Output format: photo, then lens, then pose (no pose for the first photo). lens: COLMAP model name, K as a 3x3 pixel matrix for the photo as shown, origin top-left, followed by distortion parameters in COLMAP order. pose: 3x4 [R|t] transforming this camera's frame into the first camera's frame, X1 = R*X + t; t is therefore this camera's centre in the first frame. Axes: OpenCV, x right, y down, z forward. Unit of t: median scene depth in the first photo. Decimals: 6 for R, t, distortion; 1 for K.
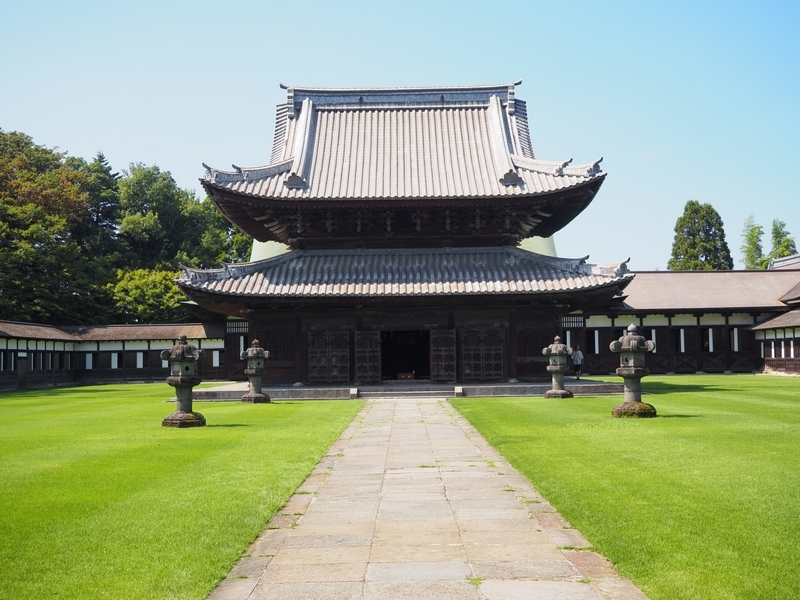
lens RADIAL K [[1110.8, 0, 400.0], [0, 1110.8, 300.0], [0, 0, 1]] dist [0.008739, 0.023099]
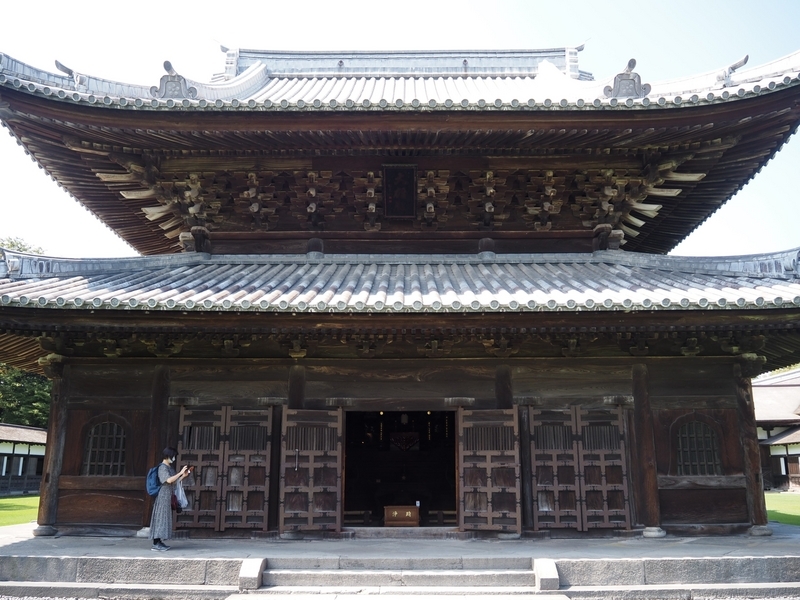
lens RADIAL K [[694.9, 0, 400.0], [0, 694.9, 300.0], [0, 0, 1]] dist [-0.064085, -0.000823]
pose [[0.999851, 0.013466, -0.010808, 0.006958], [-0.015268, 0.981830, -0.189148, 0.036445], [0.008065, 0.189285, 0.981889, 0.723625]]
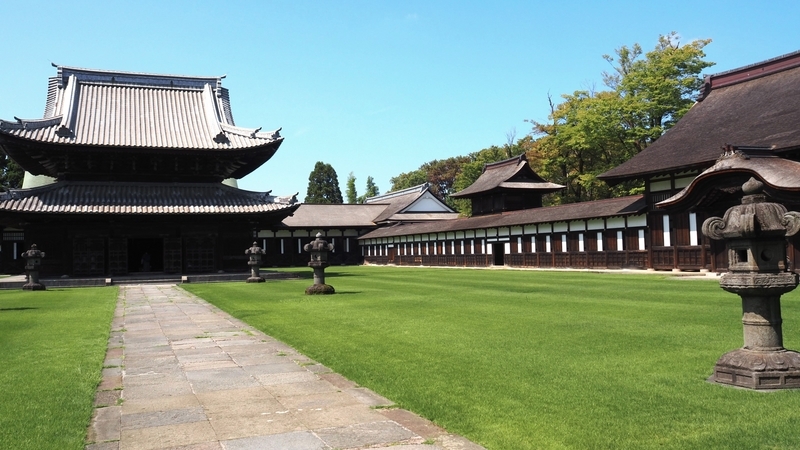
lens RADIAL K [[672.2, 0, 400.0], [0, 672.2, 225.0], [0, 0, 1]] dist [-0.043247, 0.009049]
pose [[0.924313, 0.009695, 0.381512, -0.021436], [-0.011398, 0.999933, 0.002204, 0.004326], [-0.381465, -0.006386, 0.924361, 0.062275]]
